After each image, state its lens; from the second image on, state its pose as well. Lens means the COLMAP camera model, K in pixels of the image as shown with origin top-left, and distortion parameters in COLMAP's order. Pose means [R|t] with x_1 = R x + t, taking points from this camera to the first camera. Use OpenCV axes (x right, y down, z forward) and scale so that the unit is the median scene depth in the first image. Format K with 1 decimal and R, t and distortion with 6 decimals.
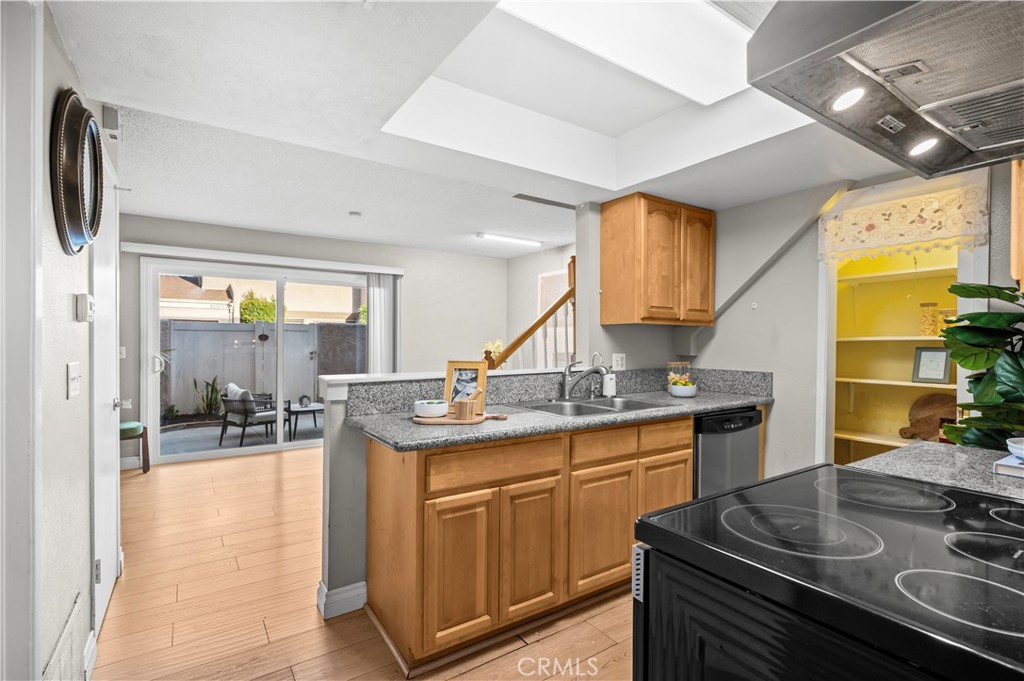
lens RADIAL K [[479.2, 0, 511.0], [0, 479.2, 342.4], [0, 0, 1]] dist [0.000352, -0.000378]
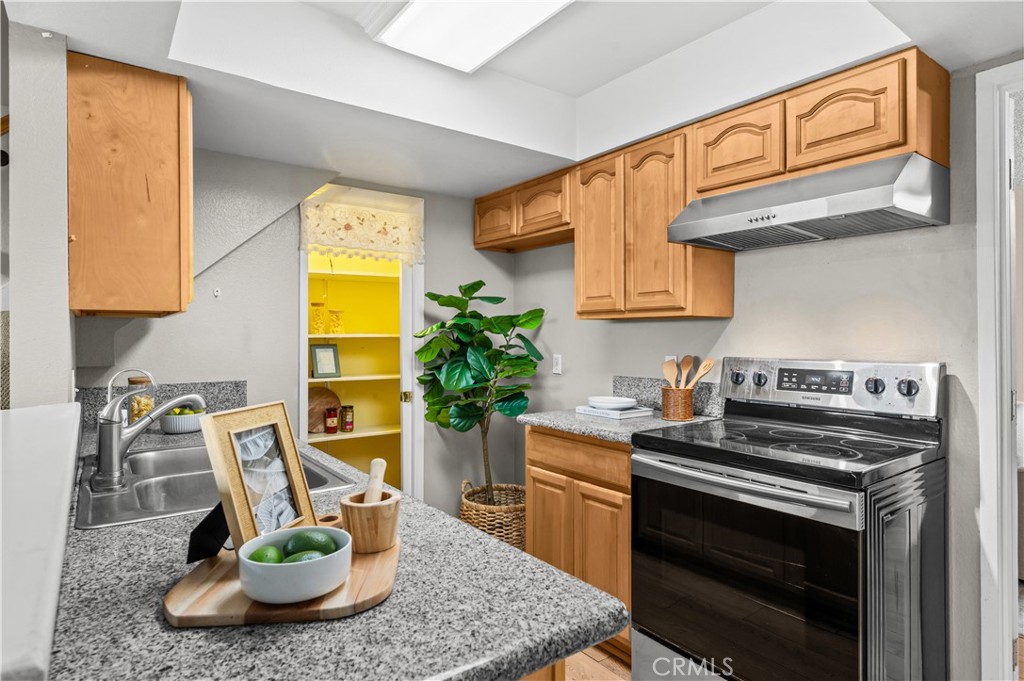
lens RADIAL K [[560.0, 0, 514.0], [0, 560.0, 339.1], [0, 0, 1]] dist [-0.004220, -0.000359]
pose [[-0.048750, -0.009564, 0.998765, -0.407394], [0.005140, 0.999939, 0.009826, -0.012191], [-0.998798, 0.005613, -0.048698, 0.644371]]
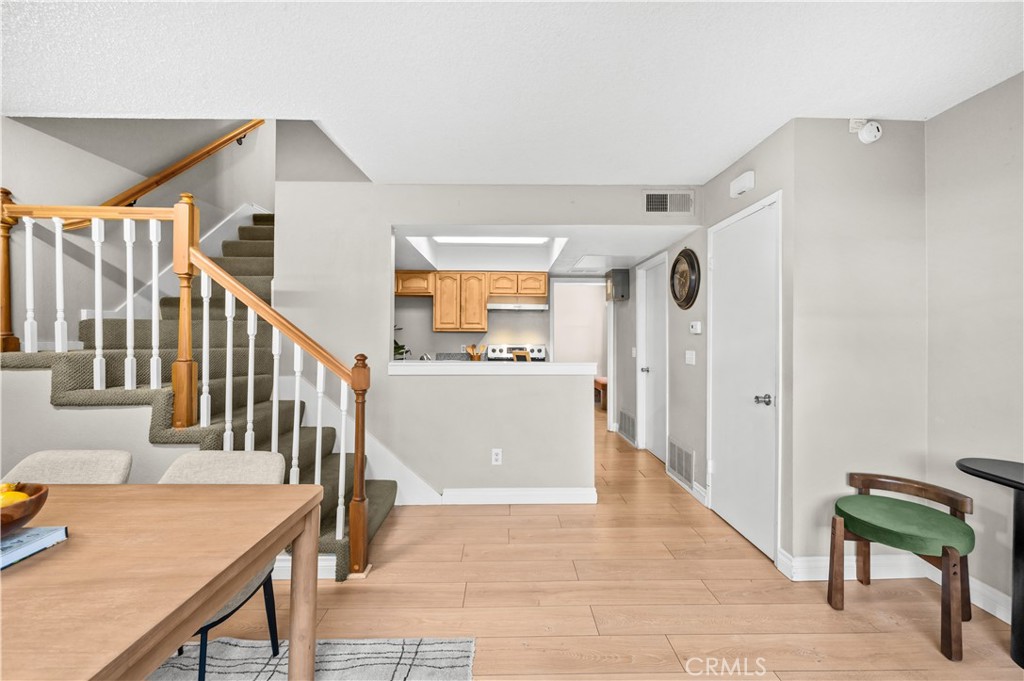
lens RADIAL K [[406.5, 0, 512.7], [0, 406.5, 338.1], [0, 0, 1]] dist [-0.000089, 0.000000]
pose [[-0.839312, -0.011083, 0.543538, -0.619611], [-0.010281, 0.999937, 0.004513, -0.013600], [-0.543553, -0.001800, -0.839373, 1.429890]]
